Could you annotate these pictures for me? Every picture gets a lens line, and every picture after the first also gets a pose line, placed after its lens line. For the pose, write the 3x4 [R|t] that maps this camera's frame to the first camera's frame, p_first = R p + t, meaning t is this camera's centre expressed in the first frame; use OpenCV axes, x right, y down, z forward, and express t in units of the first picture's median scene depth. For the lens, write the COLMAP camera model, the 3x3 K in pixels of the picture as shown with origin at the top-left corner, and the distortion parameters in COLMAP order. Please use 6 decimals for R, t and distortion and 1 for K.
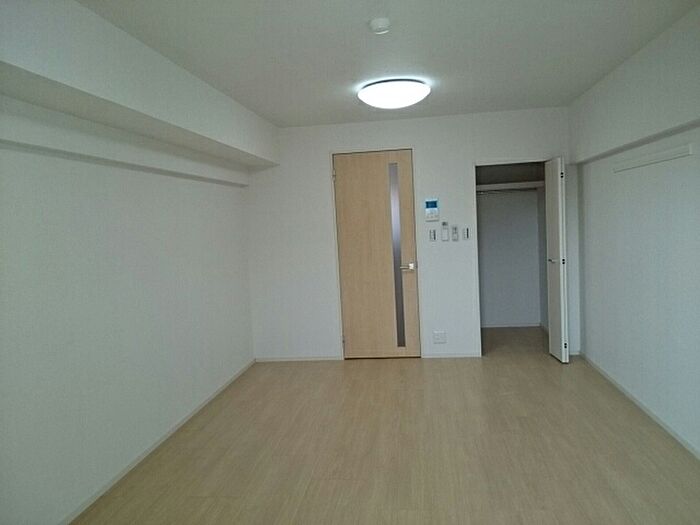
lens RADIAL K [[554.7, 0, 350.0], [0, 554.7, 262.5], [0, 0, 1]] dist [0.078304, -0.141279]
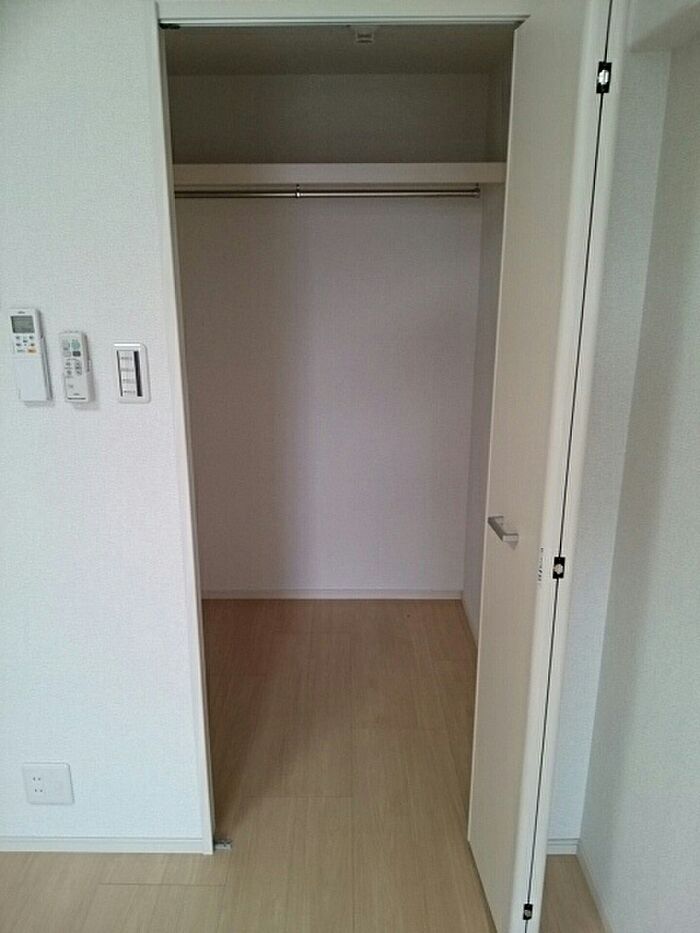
lens RADIAL K [[739.4, 0, 350.0], [0, 739.4, 466.5], [0, 0, 1]] dist [0.078304, -0.141279]
pose [[0.990323, 0.013848, 0.138088, 0.251440], [-0.042086, 0.978120, 0.203738, -0.078963], [-0.132245, -0.207578, 0.969238, 0.703521]]
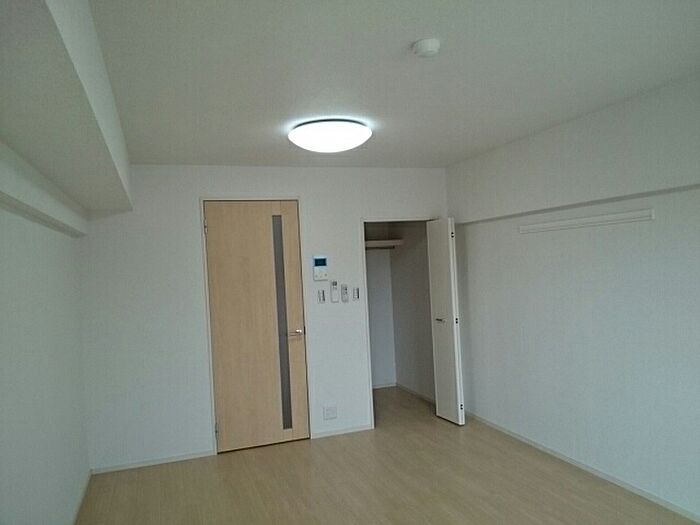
lens RADIAL K [[554.7, 0, 350.0], [0, 554.7, 262.5], [0, 0, 1]] dist [0.078304, -0.141279]
pose [[0.895199, 0.007500, 0.445603, -0.210425], [0.037466, 0.995053, -0.092015, -0.019282], [-0.444088, 0.099066, 0.890489, 0.178425]]
